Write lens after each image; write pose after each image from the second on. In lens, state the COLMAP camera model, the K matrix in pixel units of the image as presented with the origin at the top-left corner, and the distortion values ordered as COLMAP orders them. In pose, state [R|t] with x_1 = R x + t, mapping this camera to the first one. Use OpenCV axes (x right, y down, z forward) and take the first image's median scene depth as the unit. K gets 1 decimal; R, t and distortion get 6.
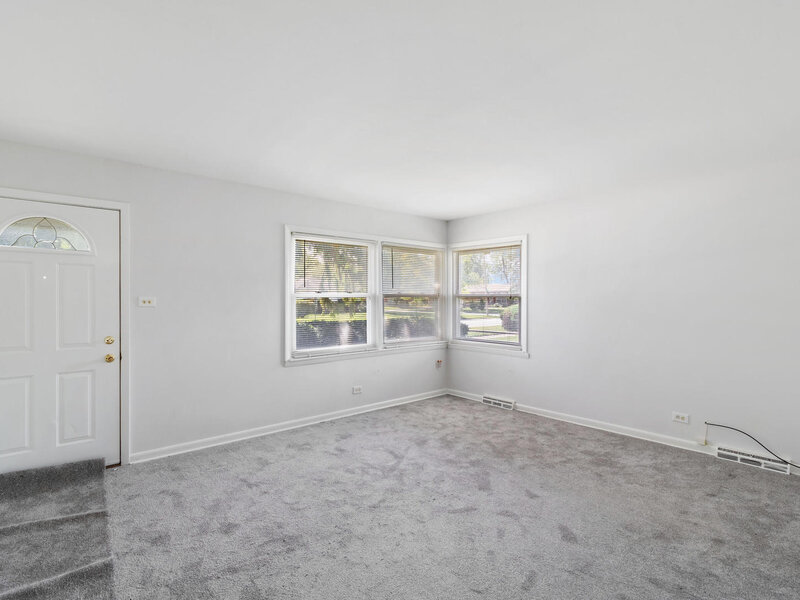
lens RADIAL K [[410.9, 0, 403.0], [0, 410.9, 299.8], [0, 0, 1]] dist [0.001035, 0.001909]
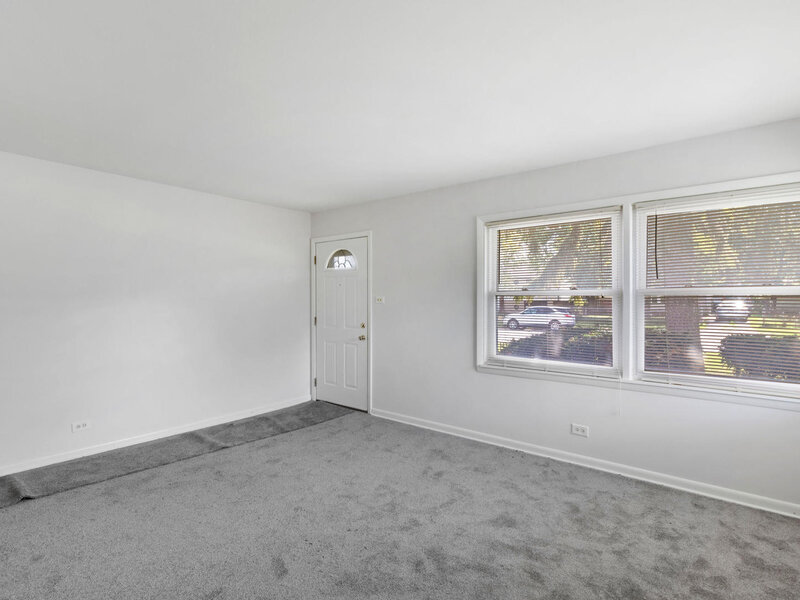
lens RADIAL K [[410.9, 0, 403.3], [0, 410.9, 299.9], [0, 0, 1]] dist [0.001035, 0.001909]
pose [[0.180994, -0.002118, -0.983482, 0.671728], [-0.005911, 0.999977, -0.003242, 0.008530], [0.983466, 0.006400, 0.180977, 0.771369]]
